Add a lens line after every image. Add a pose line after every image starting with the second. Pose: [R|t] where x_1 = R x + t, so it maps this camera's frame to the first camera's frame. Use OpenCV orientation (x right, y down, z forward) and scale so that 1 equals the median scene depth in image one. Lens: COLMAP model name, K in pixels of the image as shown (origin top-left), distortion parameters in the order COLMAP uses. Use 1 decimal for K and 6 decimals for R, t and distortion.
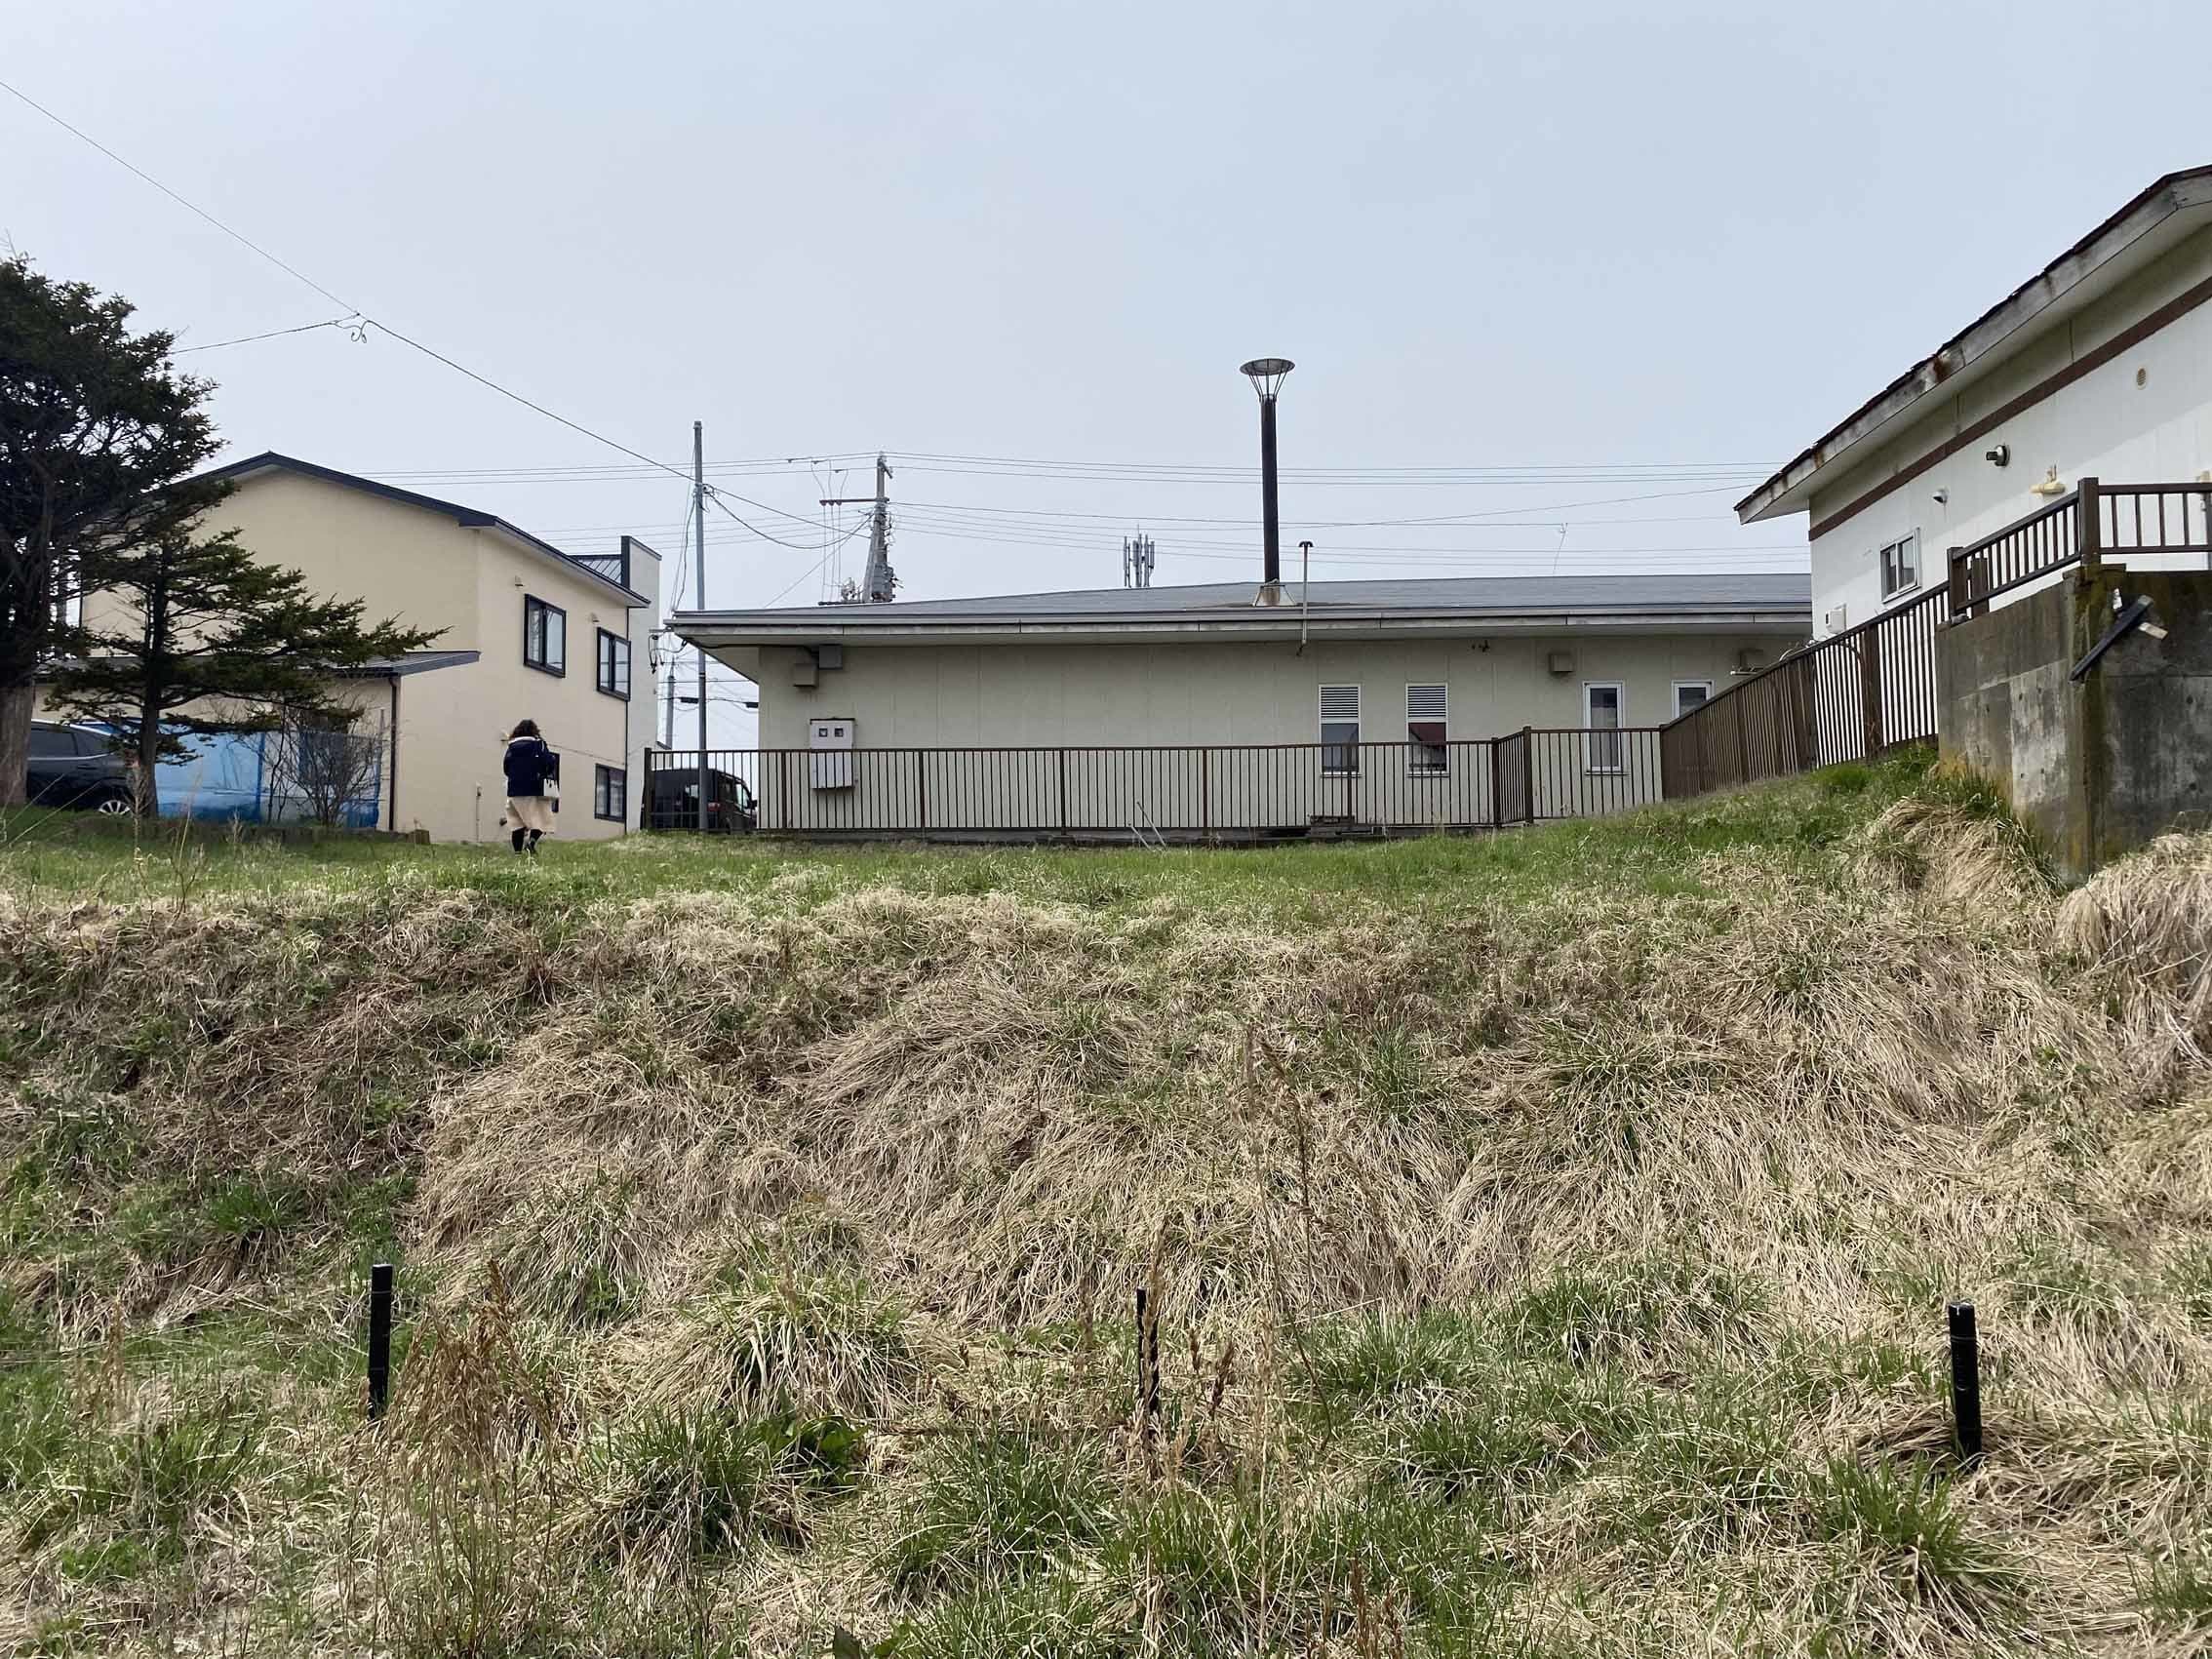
lens RADIAL K [[1691.6, 0, 1109.3], [0, 1691.6, 820.2], [0, 0, 1]] dist [-0.004302, 0.000555]
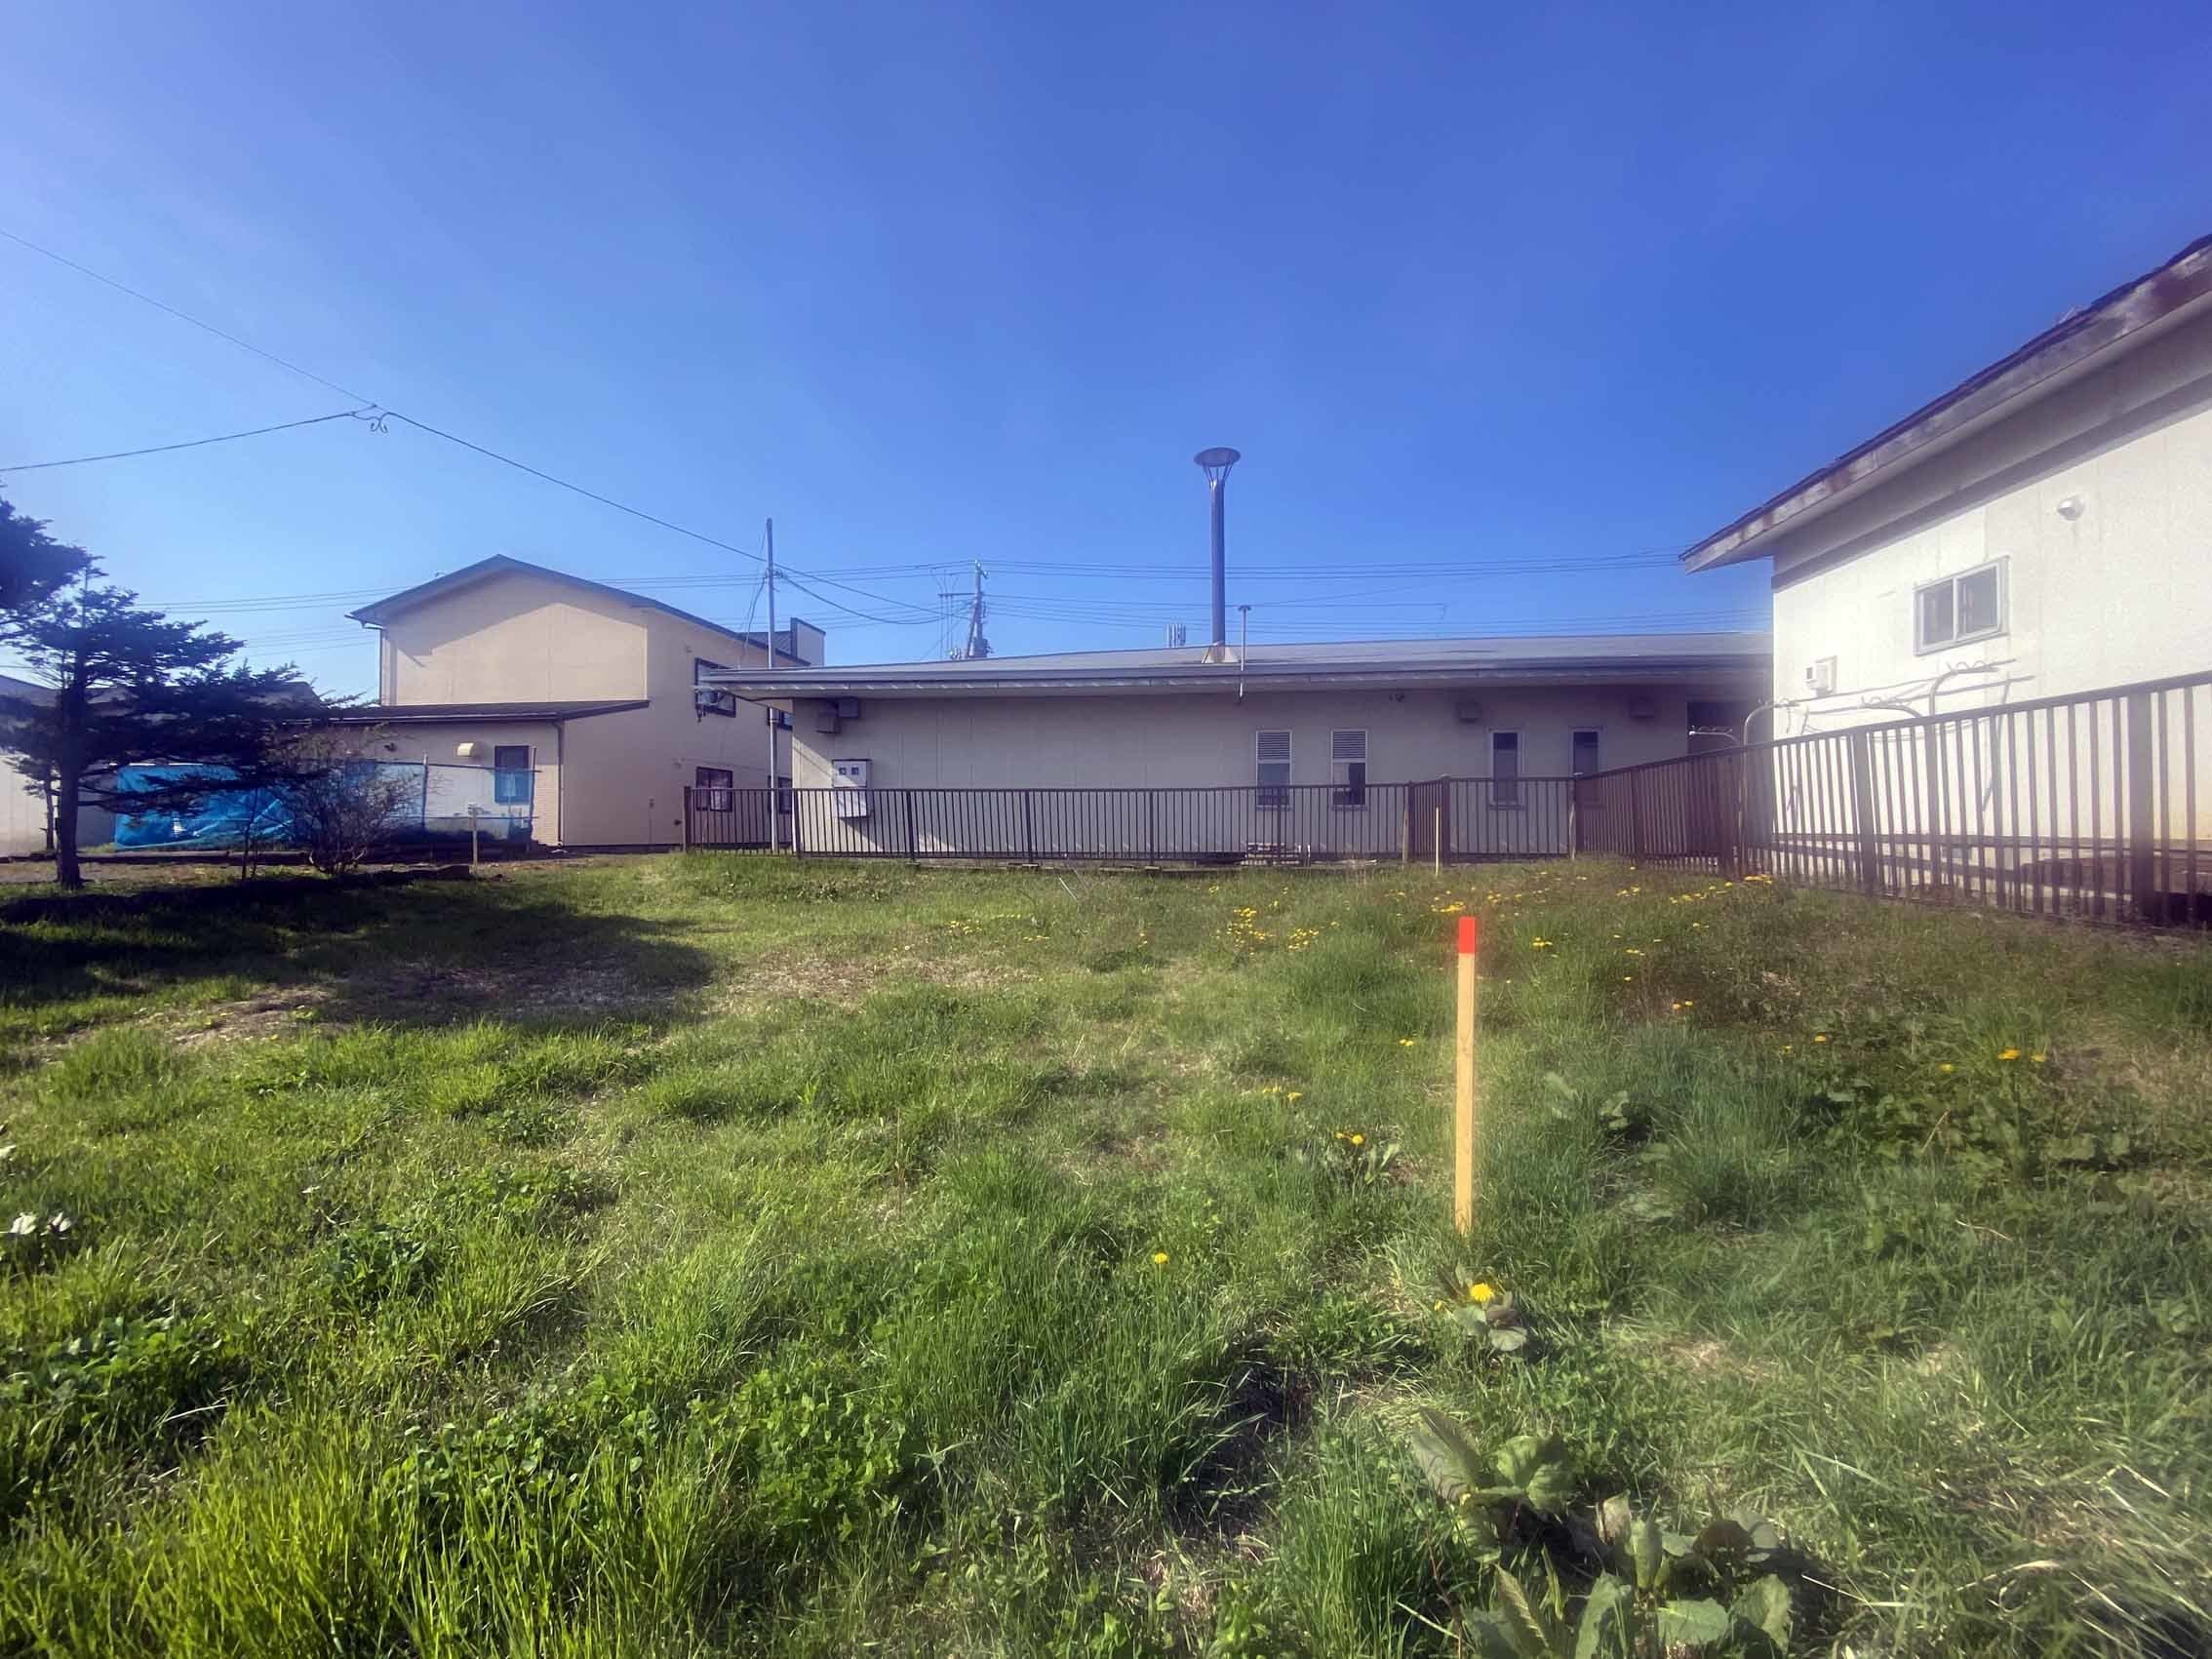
lens RADIAL K [[892.8, 0, 1109.2], [0, 892.8, 833.6], [0, 0, 1]] dist [0.002013, -0.000309]
pose [[0.997493, 0.007417, -0.070371, 0.066394], [-0.003137, 0.998149, 0.060740, -0.046077], [0.070691, -0.060367, 0.995670, 0.372440]]
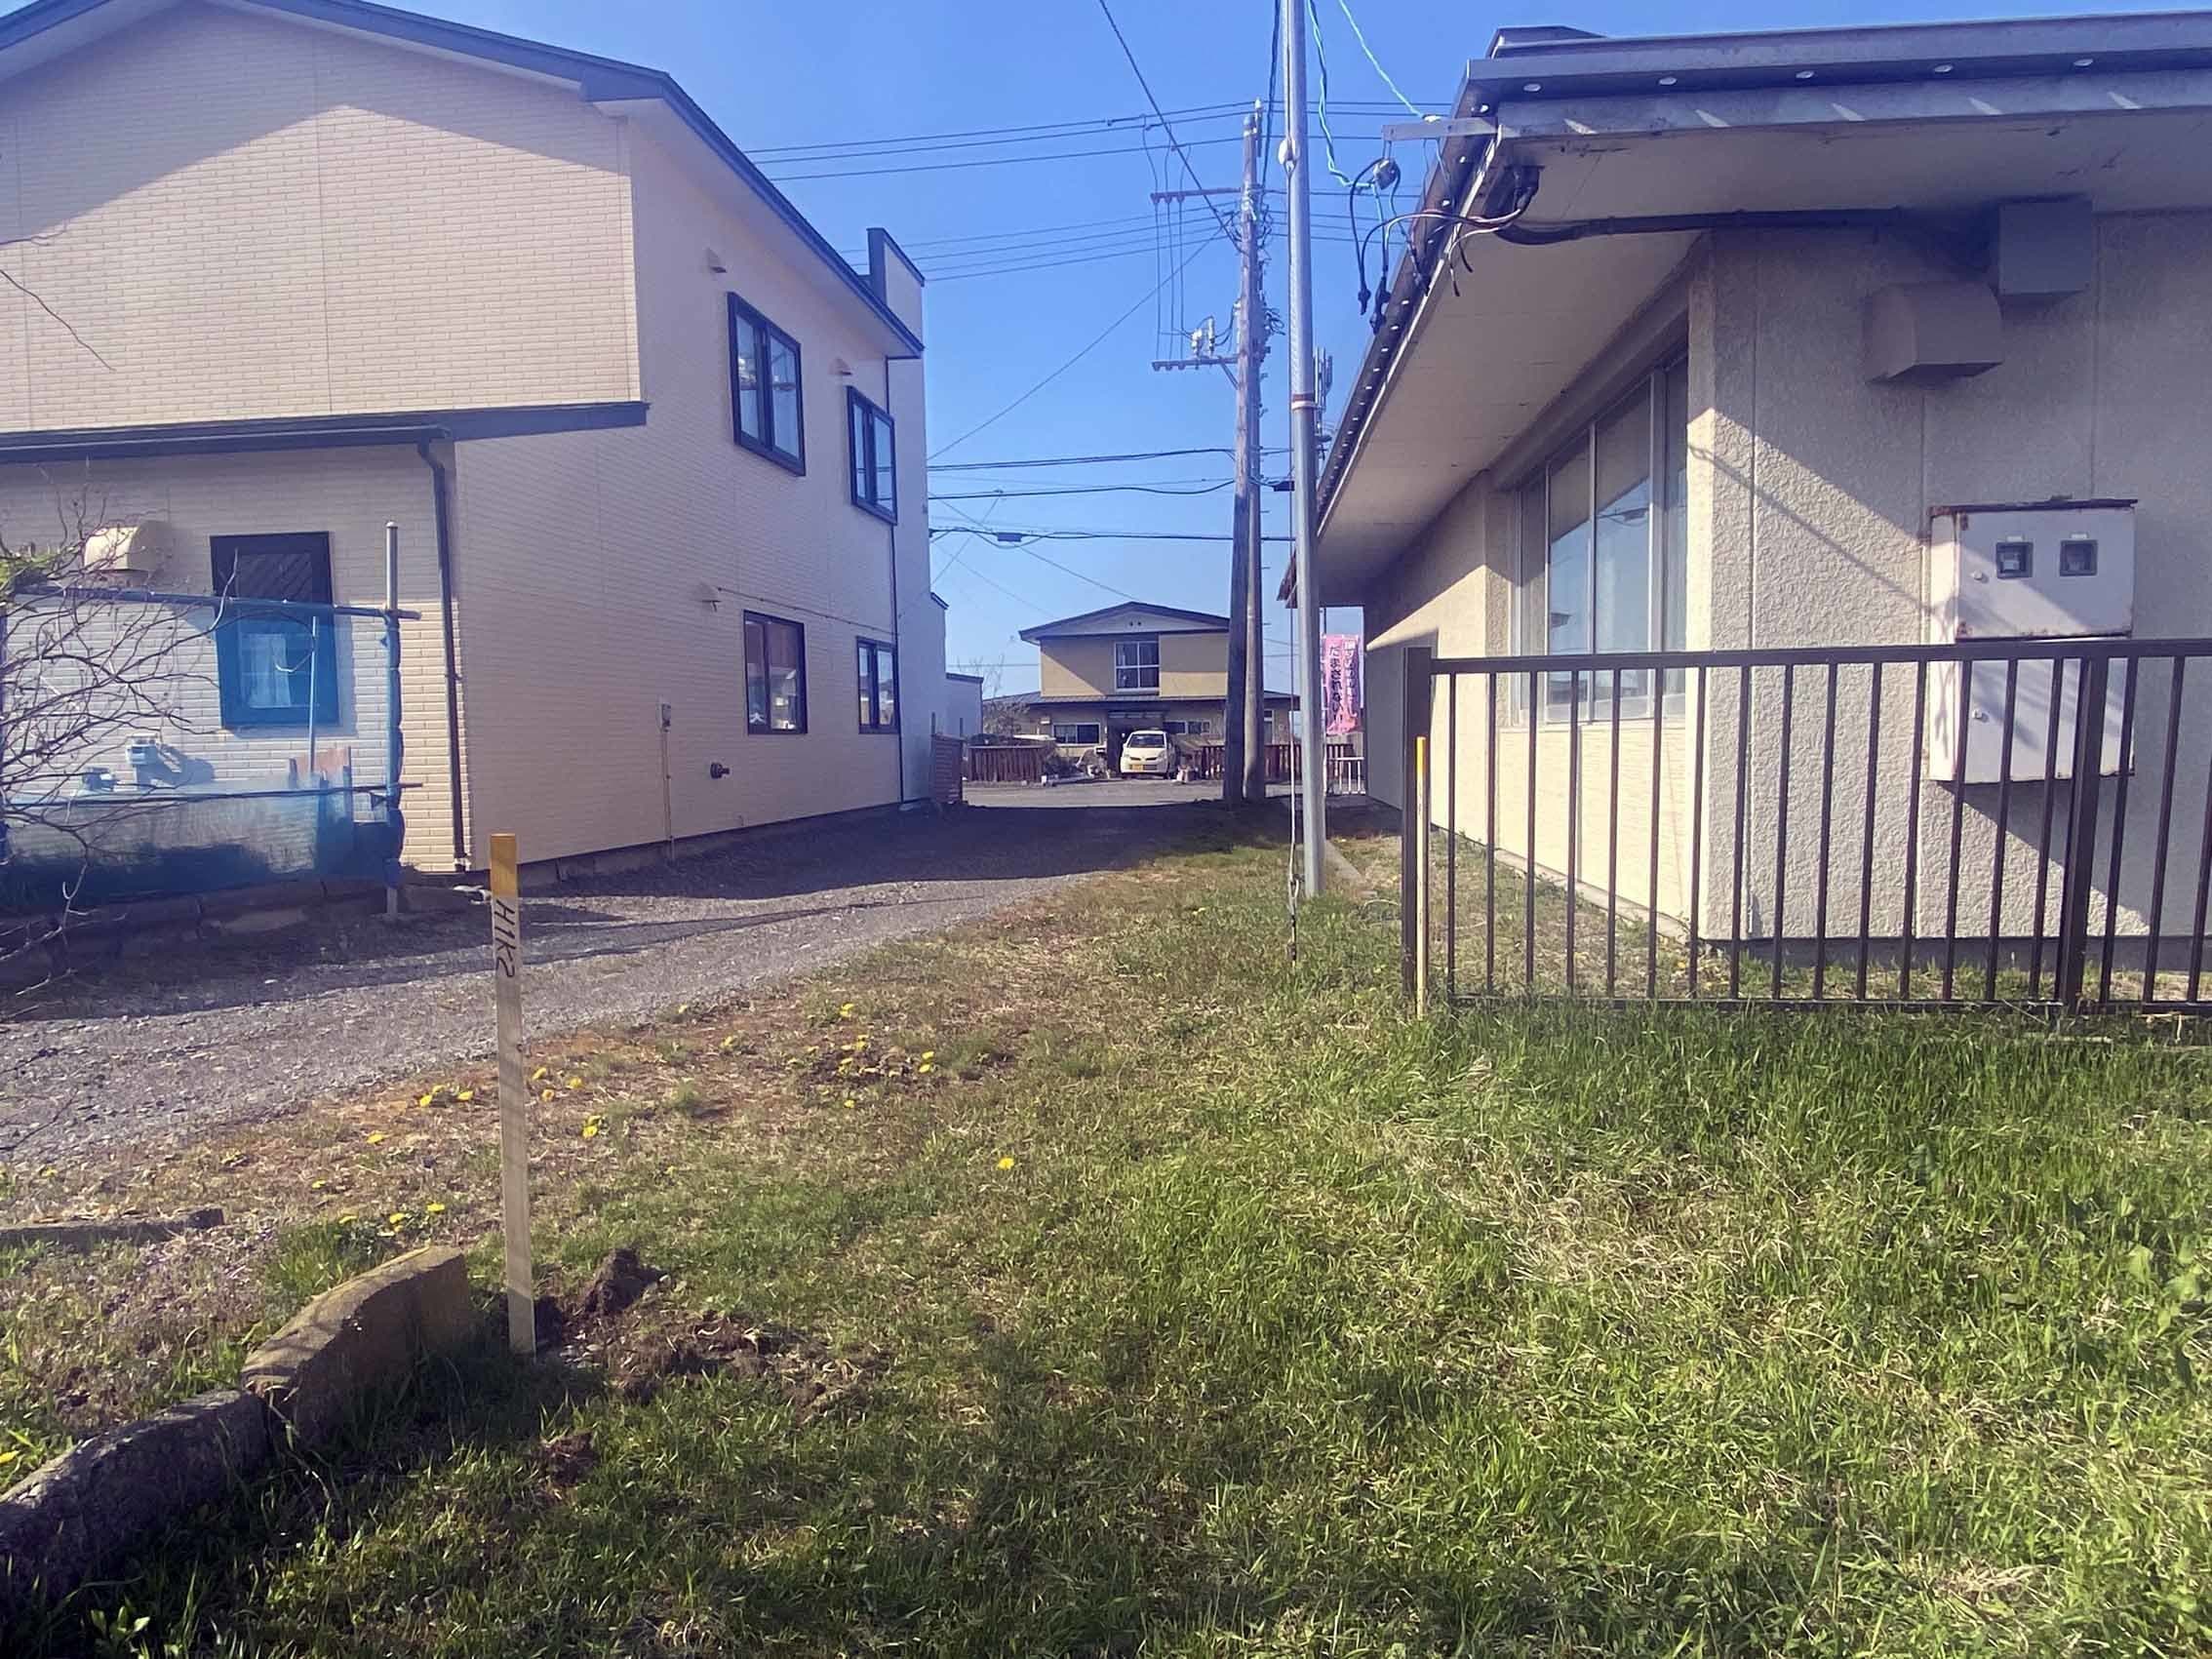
lens RADIAL K [[1426.8, 0, 1090.3], [0, 1426.8, 835.0], [0, 0, 1]] dist [0.019917, 0.002730]
pose [[0.998566, -0.009696, -0.052657, -0.295196], [0.016416, 0.991544, 0.128730, -0.040717], [0.050964, -0.129410, 0.990281, 0.769159]]
